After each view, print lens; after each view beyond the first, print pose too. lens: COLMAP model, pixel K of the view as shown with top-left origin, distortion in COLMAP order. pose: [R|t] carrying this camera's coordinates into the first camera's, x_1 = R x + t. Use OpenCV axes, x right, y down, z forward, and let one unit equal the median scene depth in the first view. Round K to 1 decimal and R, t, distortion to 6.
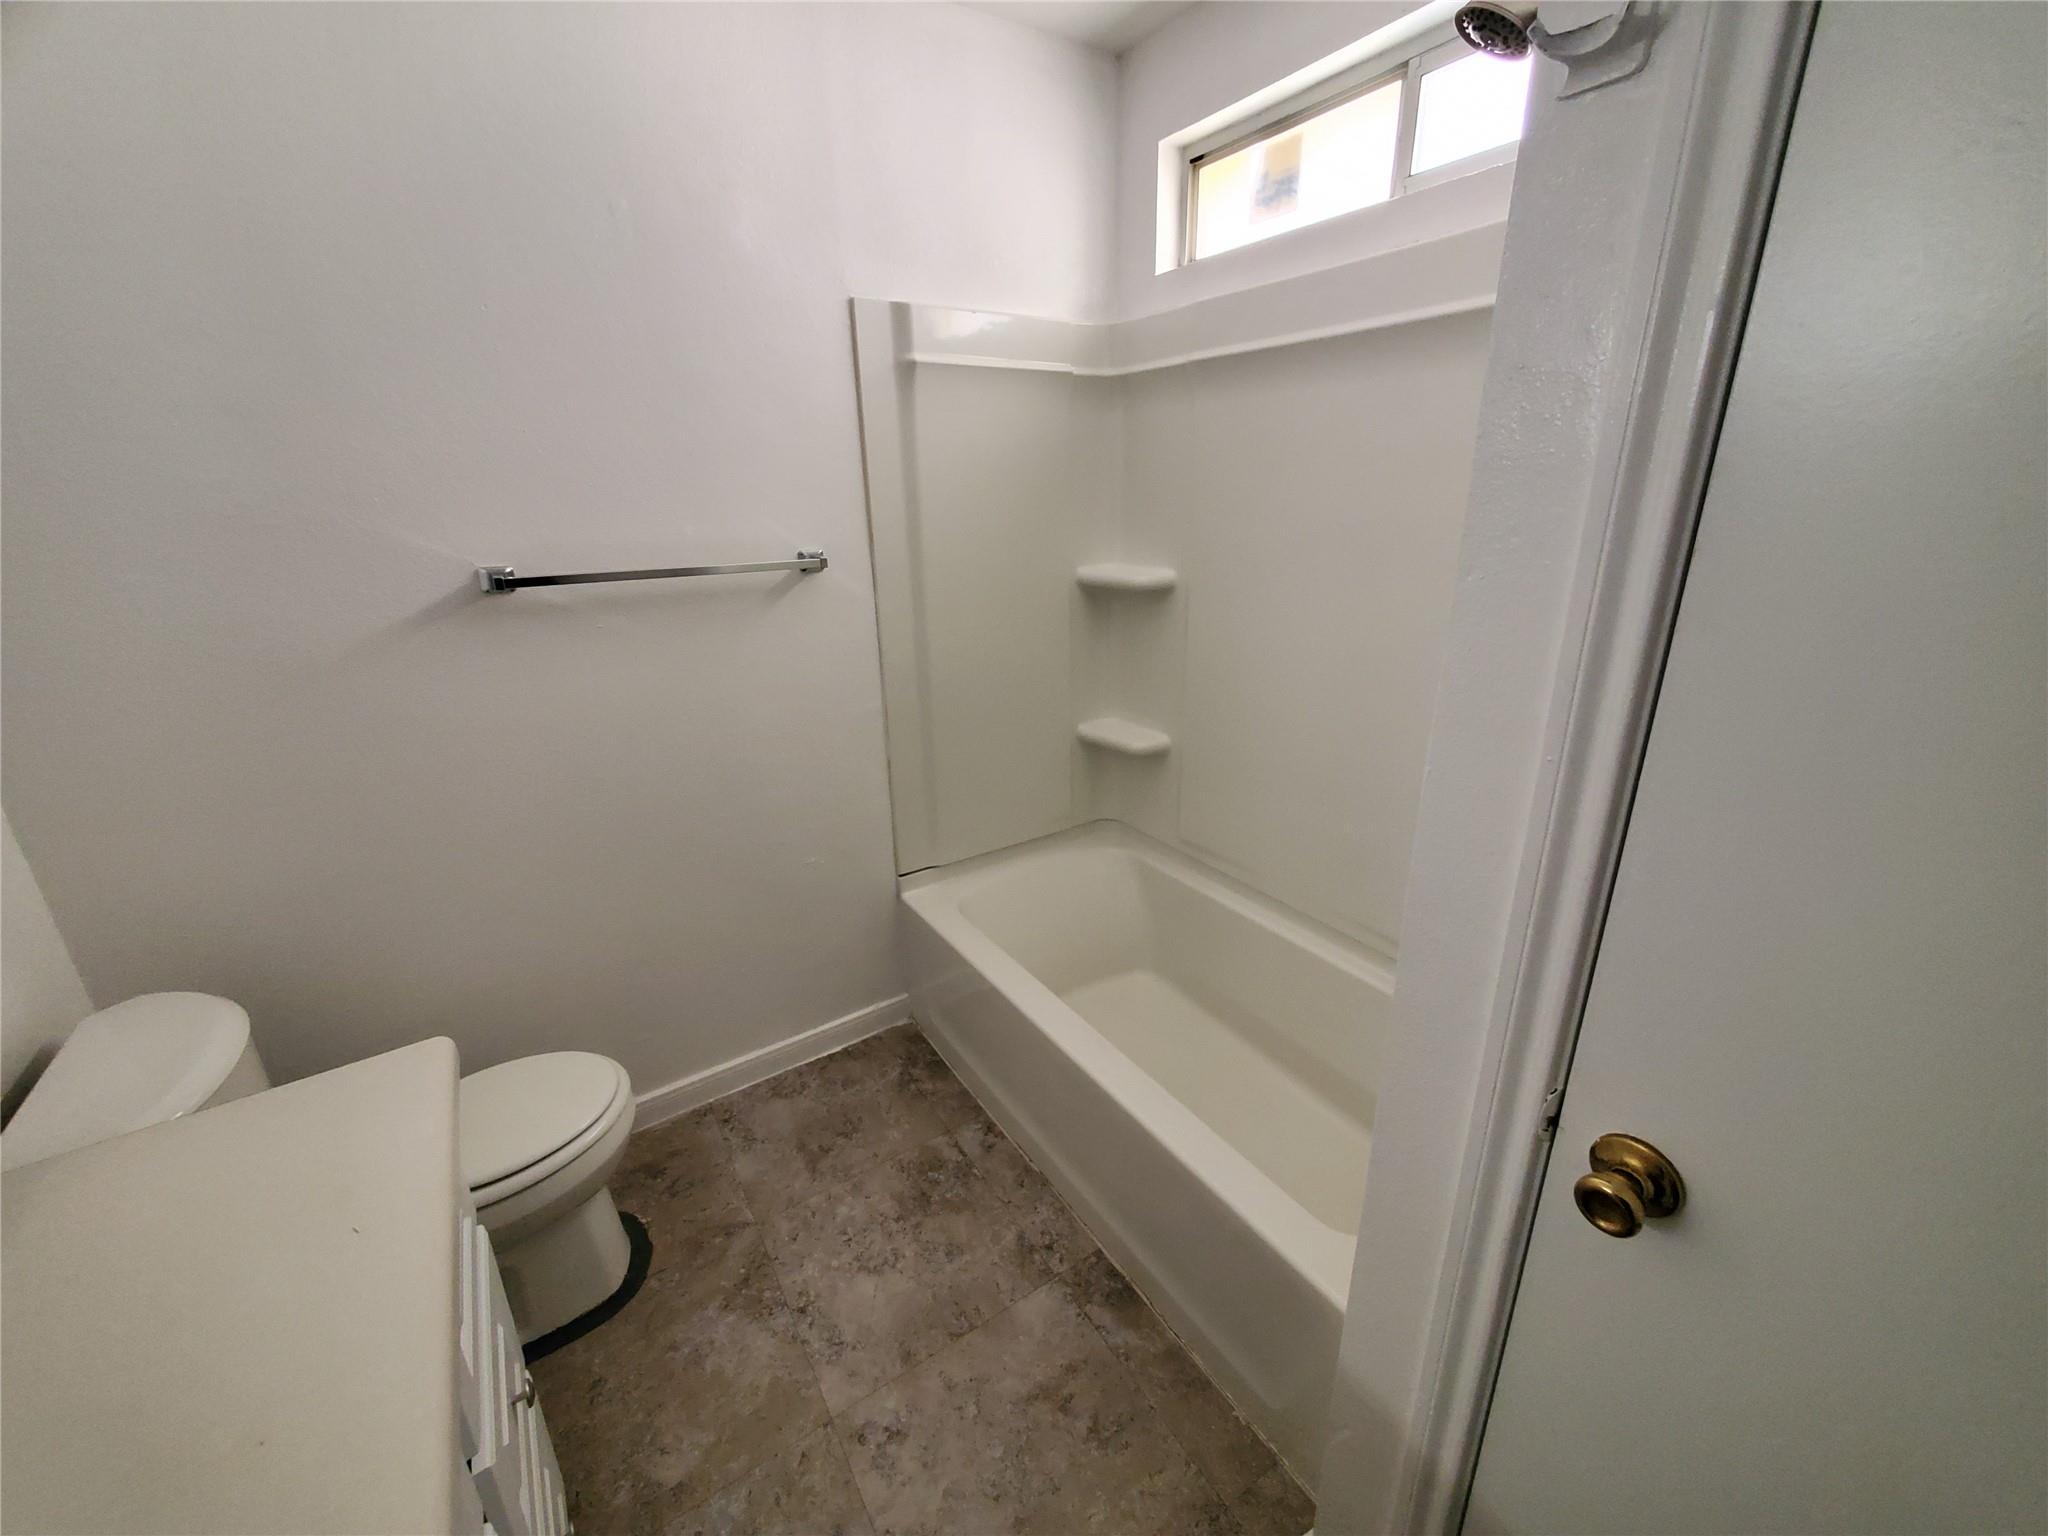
lens RADIAL K [[809.9, 0, 1043.7], [0, 809.9, 759.2], [0, 0, 1]] dist [0.000132, -0.000830]
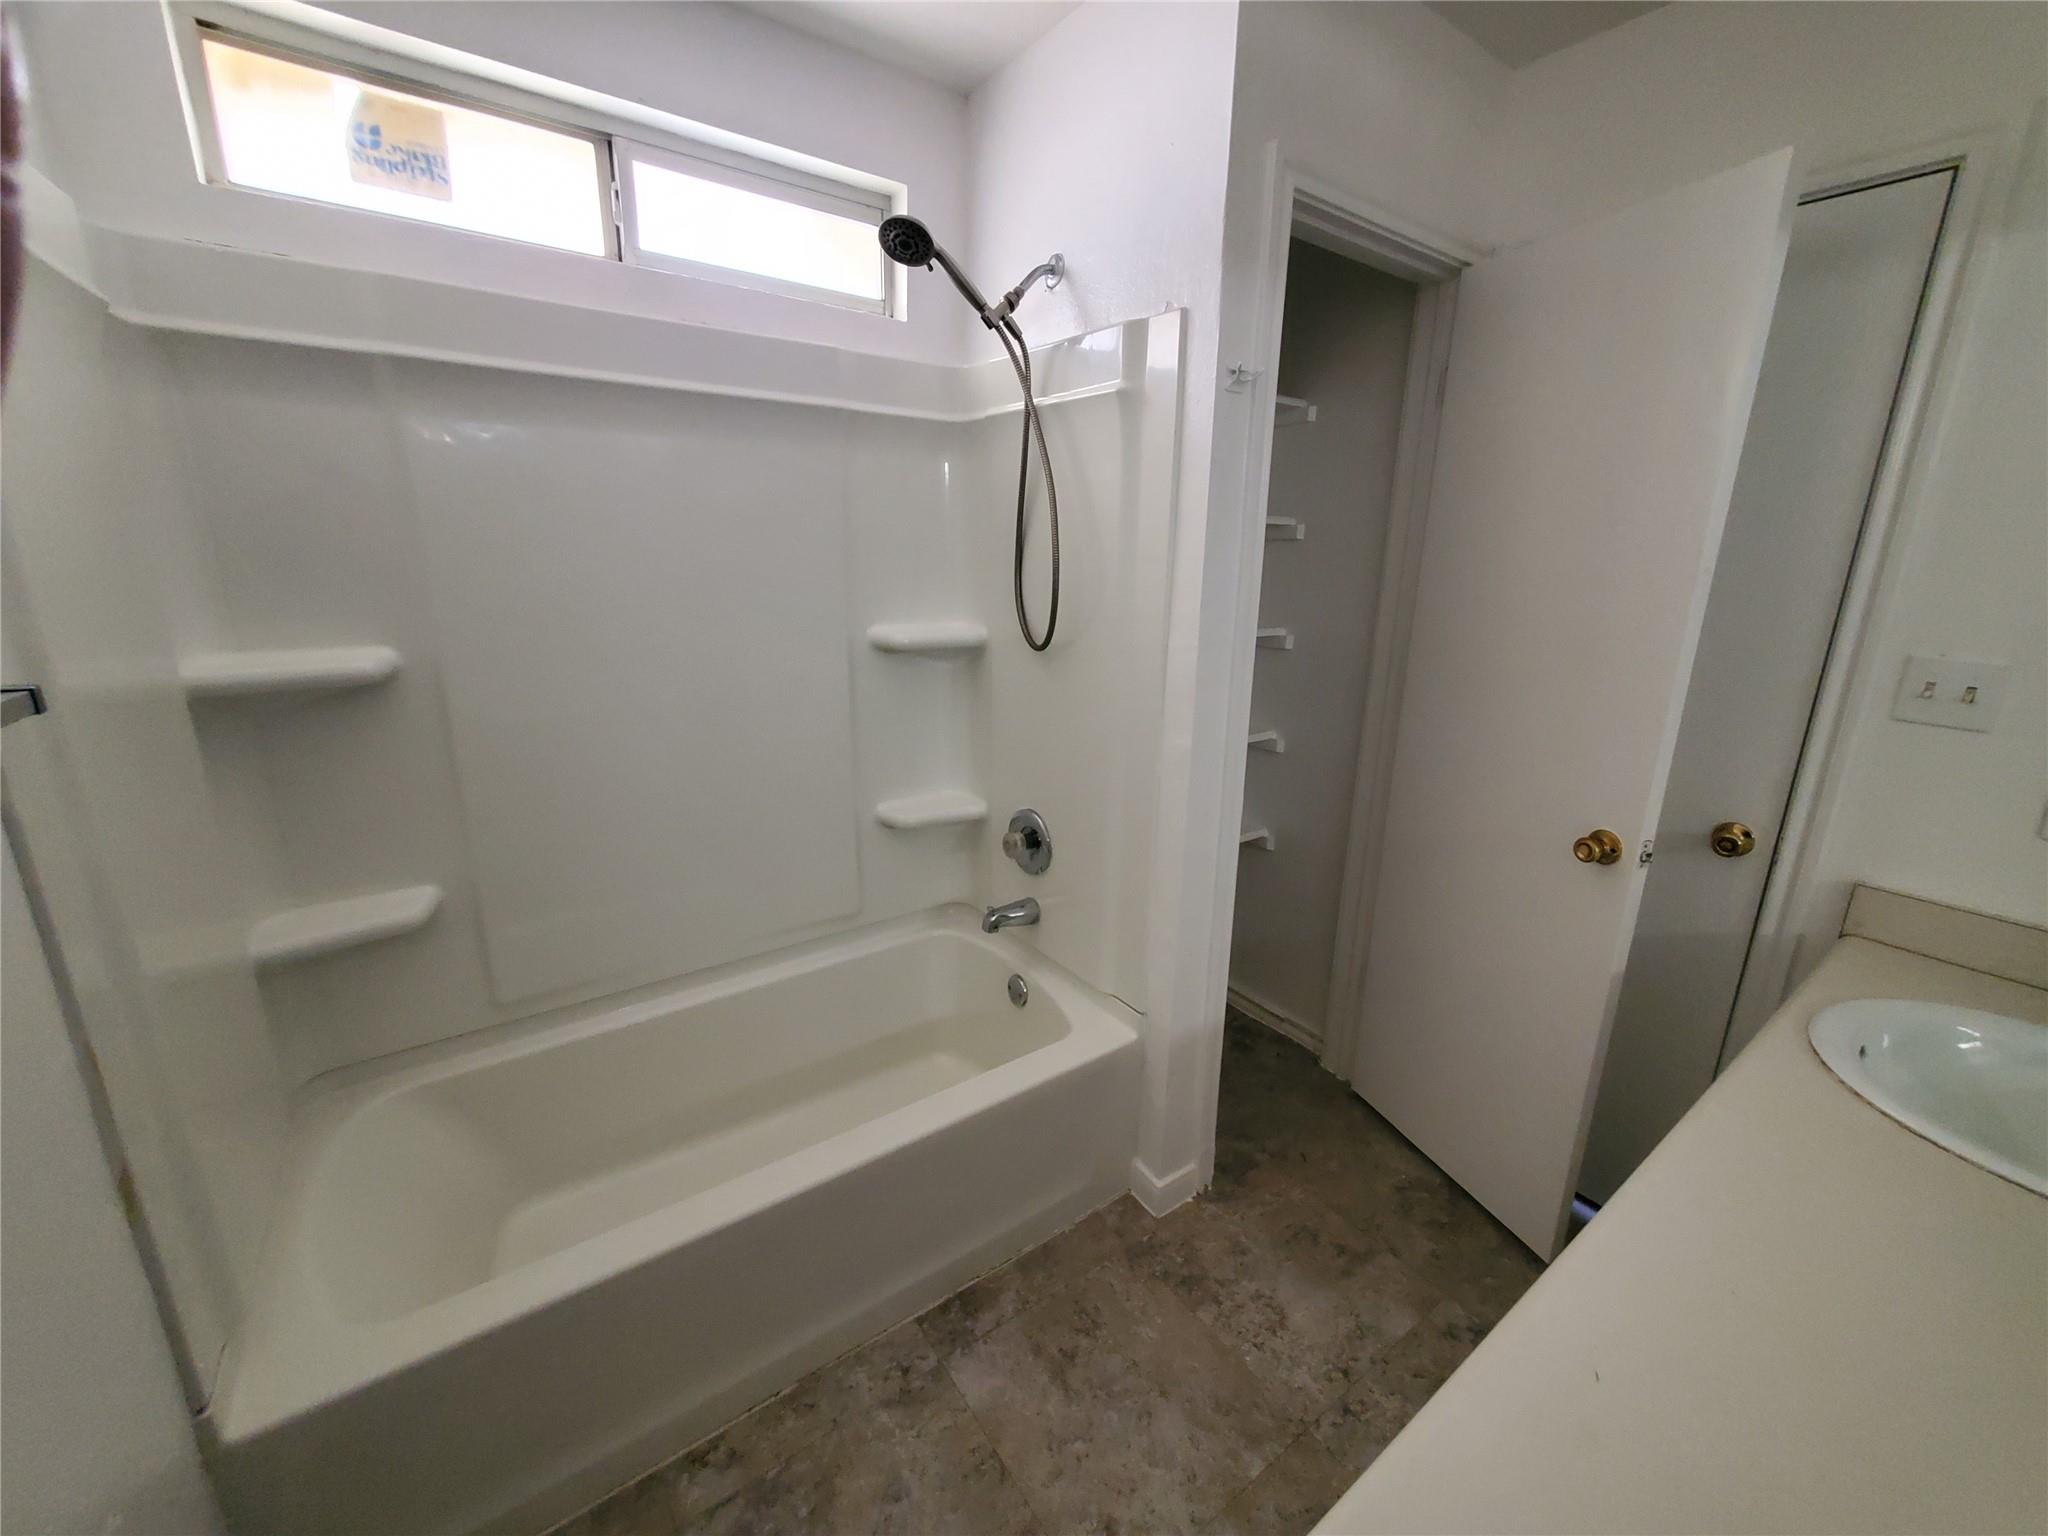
lens RADIAL K [[809.9, 0, 1017.3], [0, 809.9, 768.1], [0, 0, 1]] dist [0.000132, -0.000830]
pose [[-0.025800, -0.243594, 0.969534, -0.724736], [0.295525, 0.924650, 0.240182, -0.202287], [-0.954986, 0.292719, 0.048132, 0.658329]]
